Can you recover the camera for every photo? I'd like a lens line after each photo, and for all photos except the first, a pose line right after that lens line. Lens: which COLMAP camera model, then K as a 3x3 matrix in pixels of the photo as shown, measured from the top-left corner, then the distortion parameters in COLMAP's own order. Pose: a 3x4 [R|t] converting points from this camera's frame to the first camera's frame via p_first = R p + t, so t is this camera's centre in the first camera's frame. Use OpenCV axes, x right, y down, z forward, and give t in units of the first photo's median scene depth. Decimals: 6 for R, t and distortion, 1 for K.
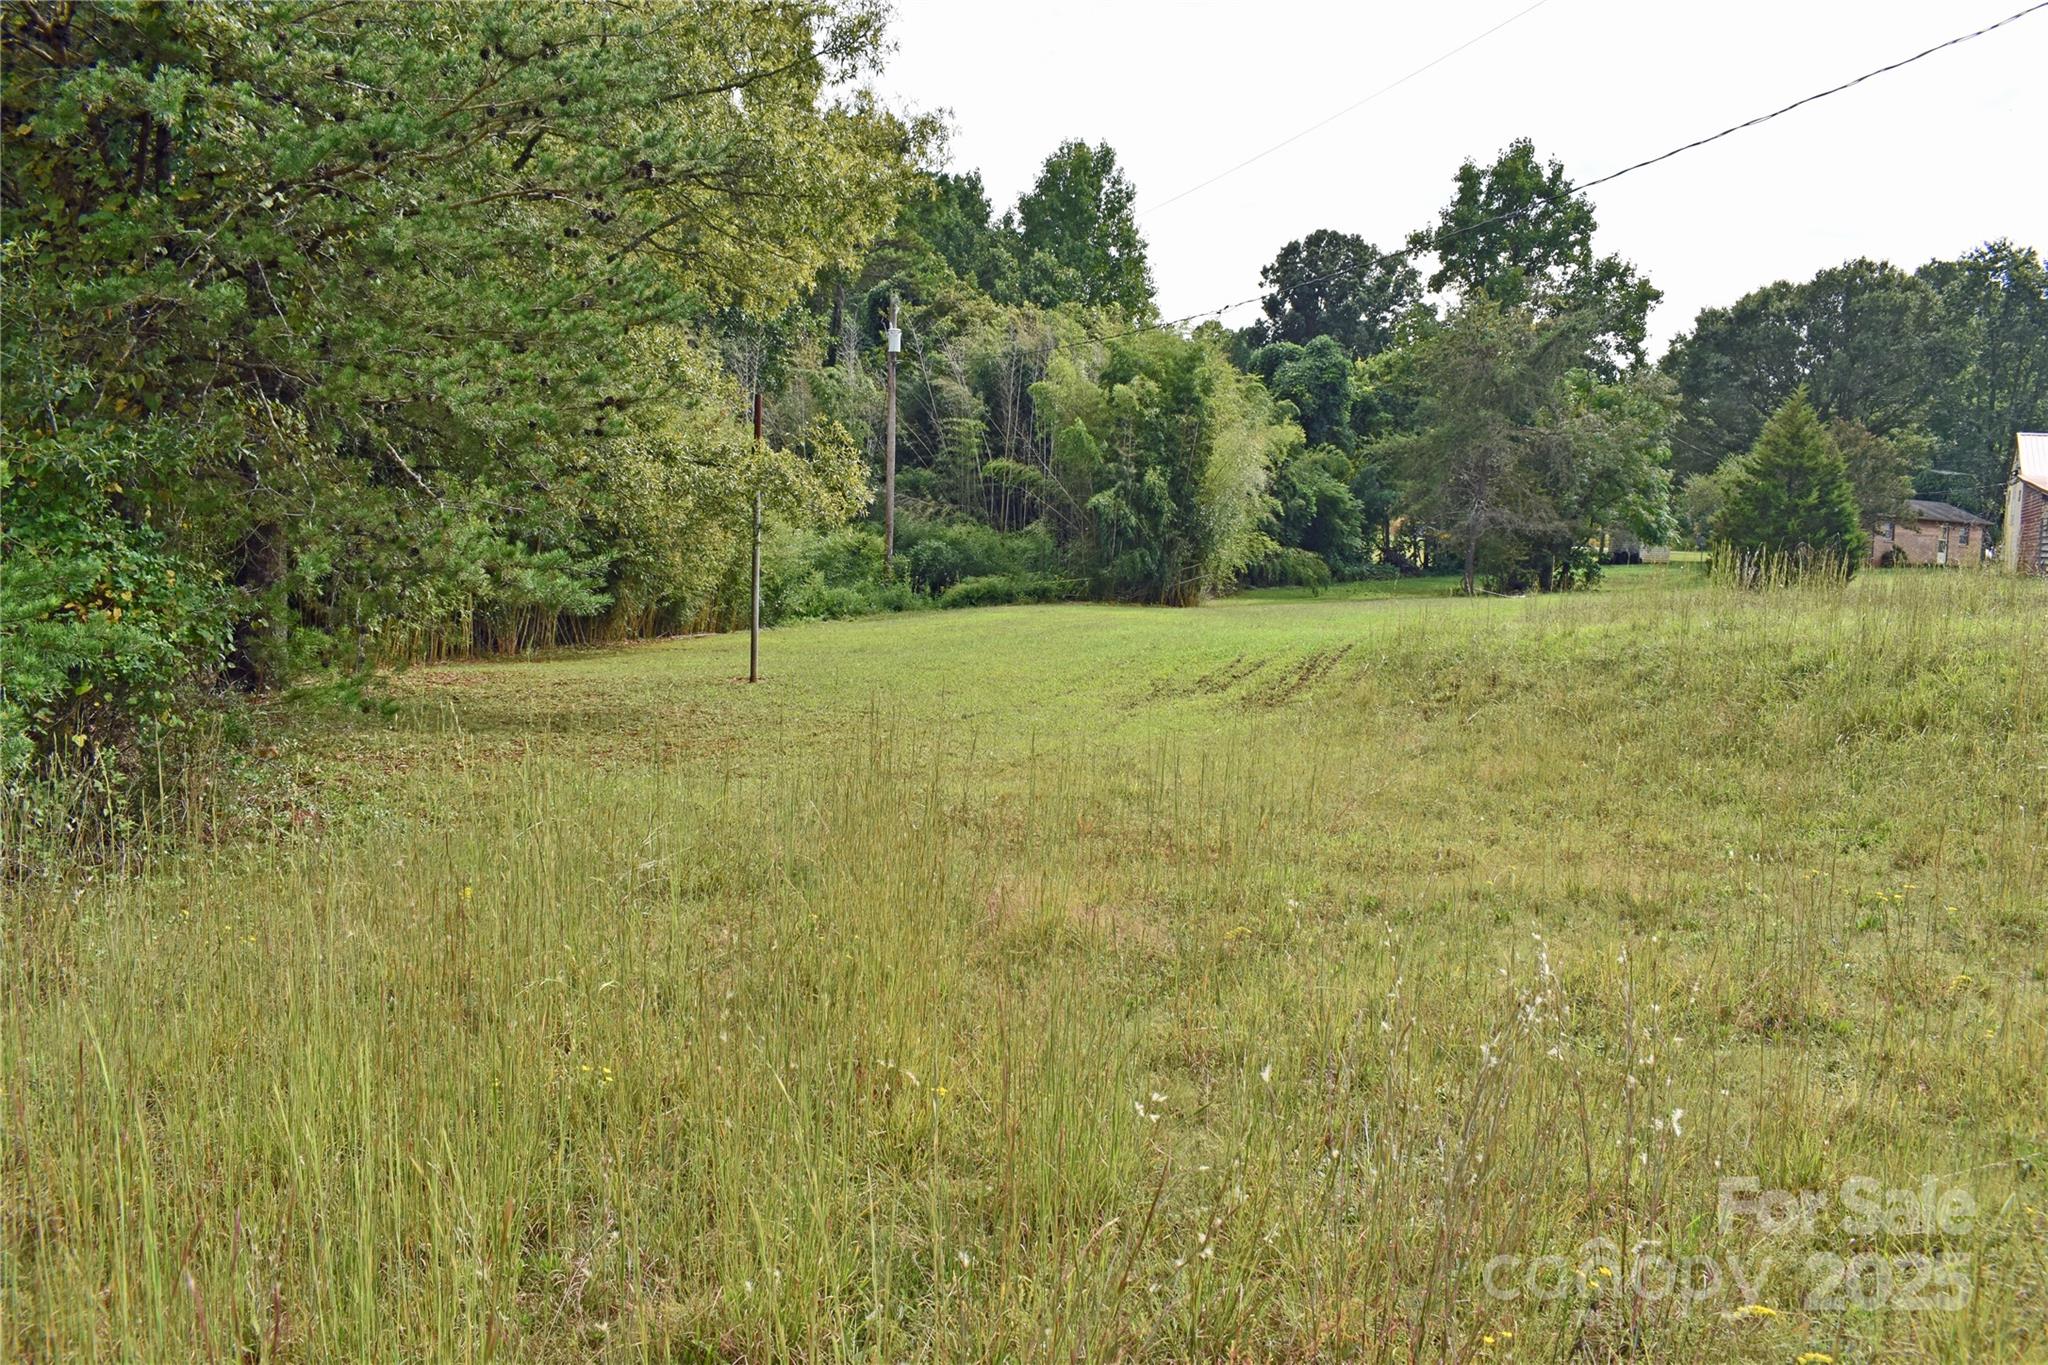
lens RADIAL K [[1591.6, 0, 1023.6], [0, 1591.6, 684.8], [0, 0, 1]] dist [-0.101181, 0.021810]
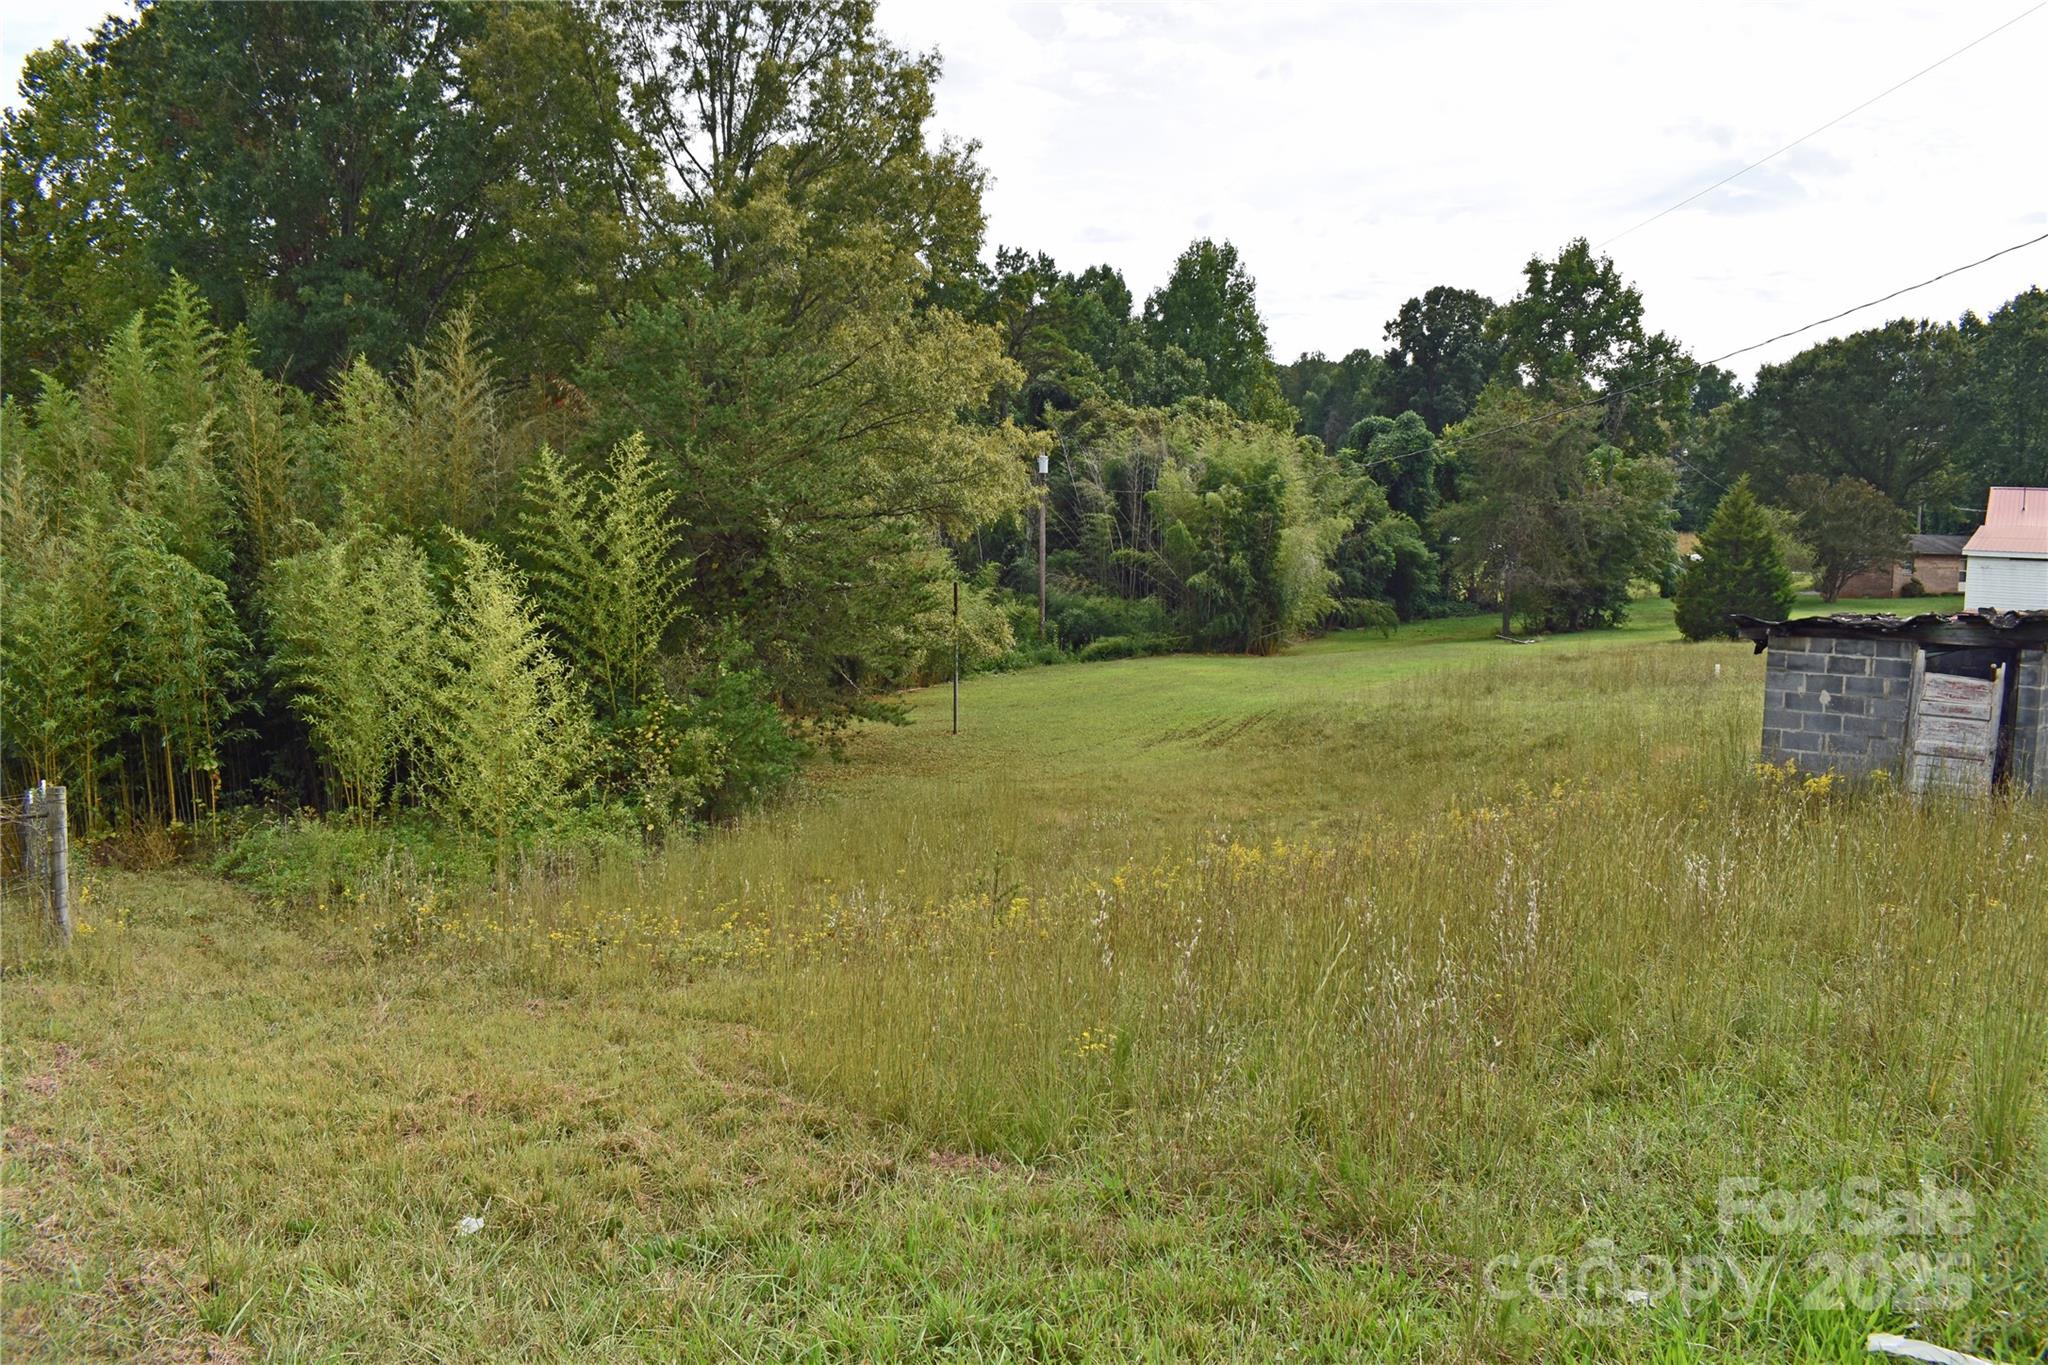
lens RADIAL K [[1591.6, 0, 1027.7], [0, 1591.6, 682.6], [0, 0, 1]] dist [-0.101181, 0.021810]
pose [[0.994174, -0.013651, -0.106922, 0.028970], [0.012813, 0.999882, -0.008520, -0.010989], [0.107026, 0.007101, 0.994231, -0.214193]]
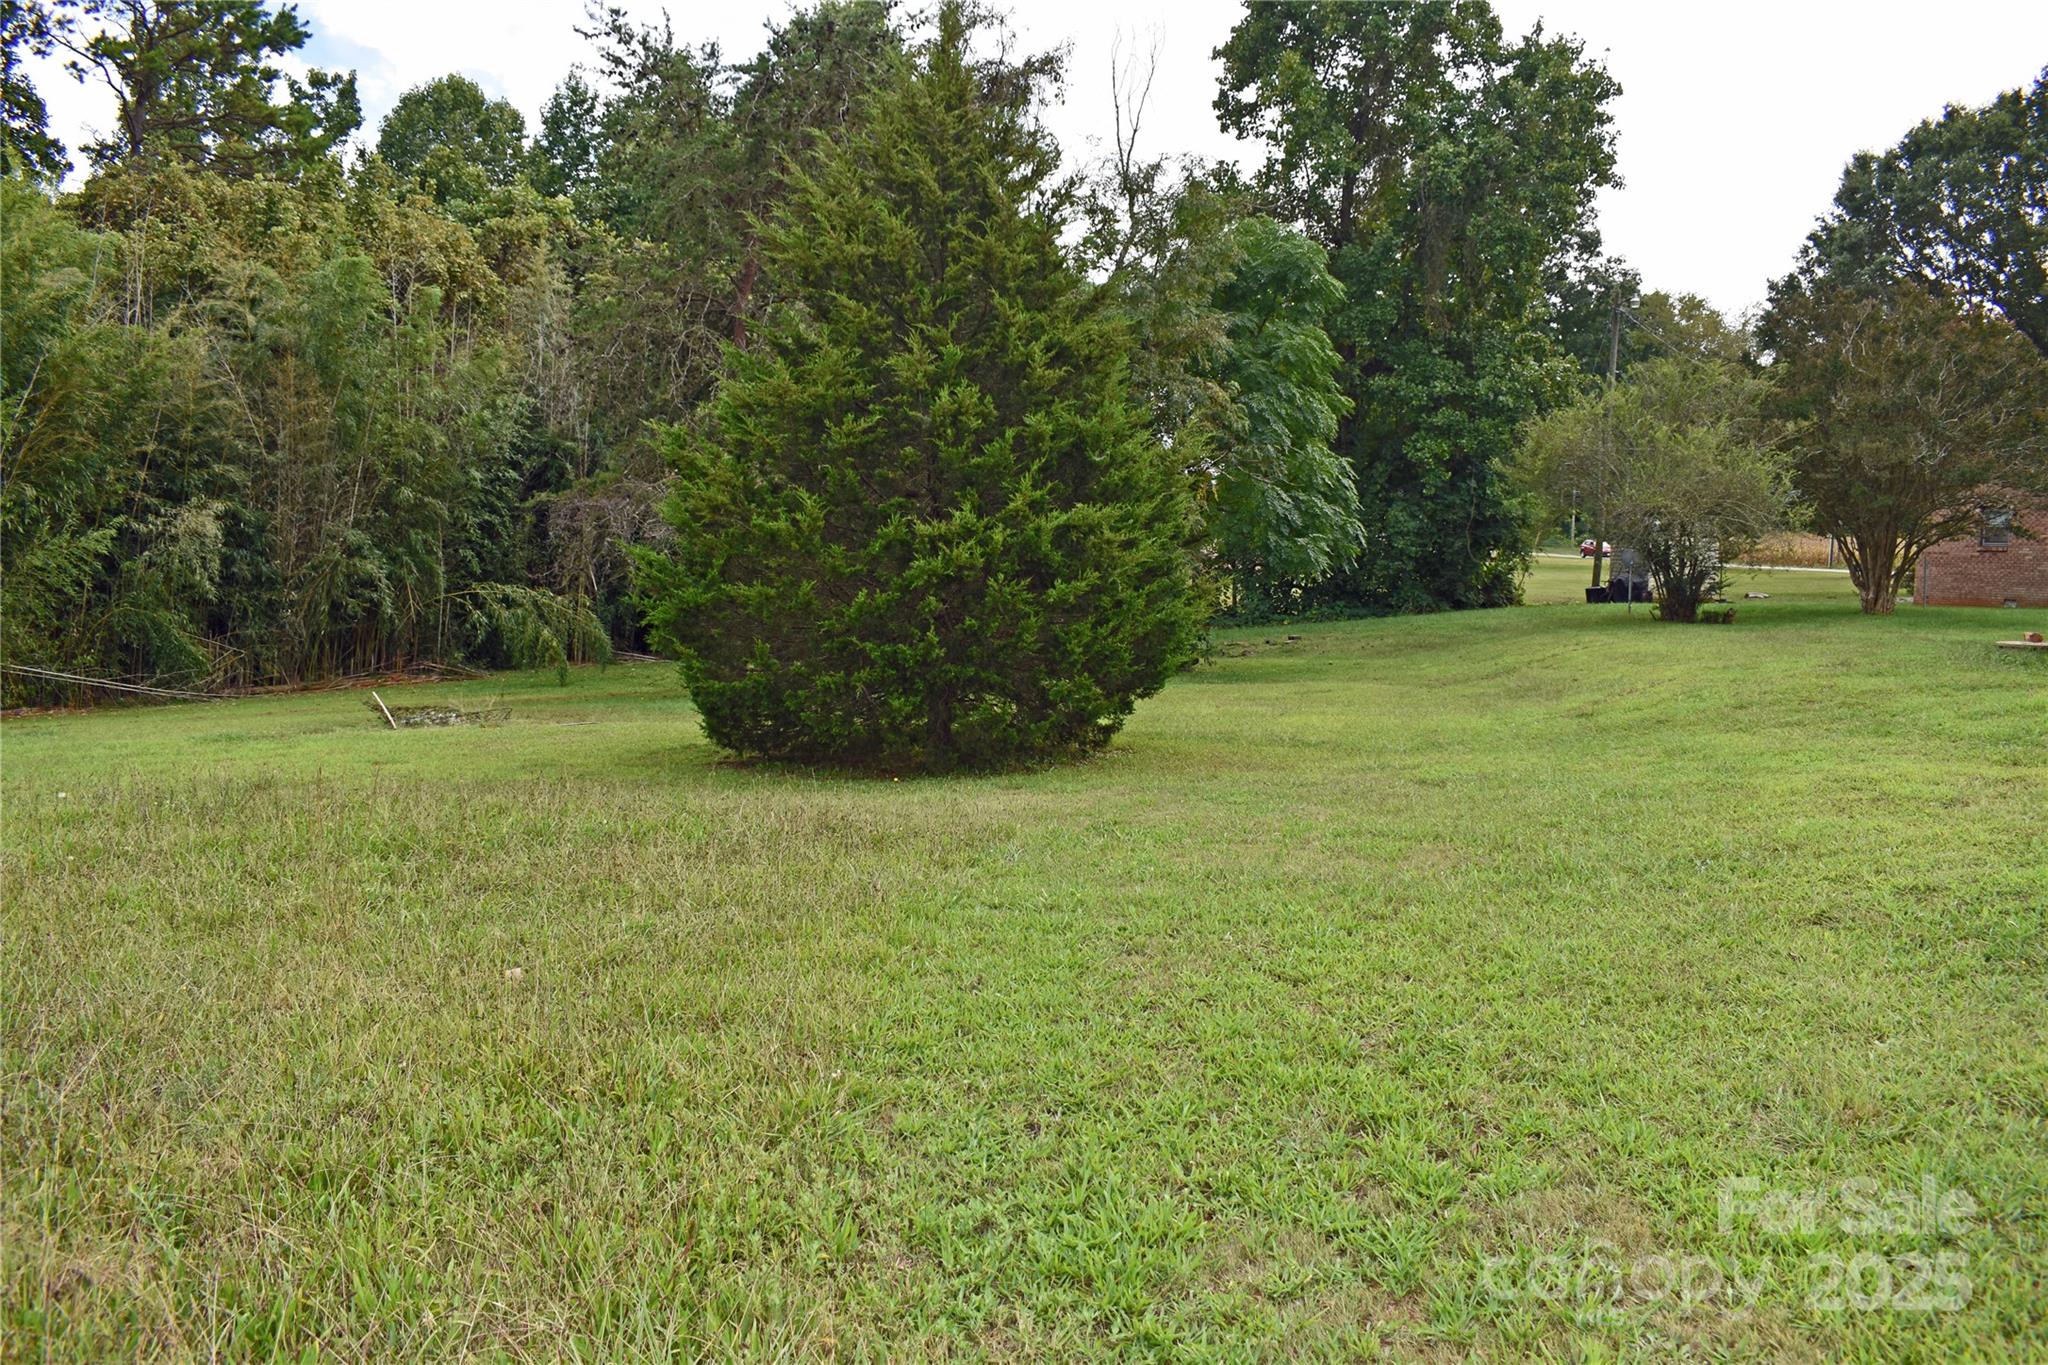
lens RADIAL K [[1591.6, 0, 1020.7], [0, 1591.6, 678.4], [0, 0, 1]] dist [-0.101181, 0.021810]
pose [[0.960620, 0.004609, -0.277828, 0.363707], [-0.010193, 0.999774, -0.018658, -0.040902], [0.277679, 0.020755, 0.960450, 0.453811]]
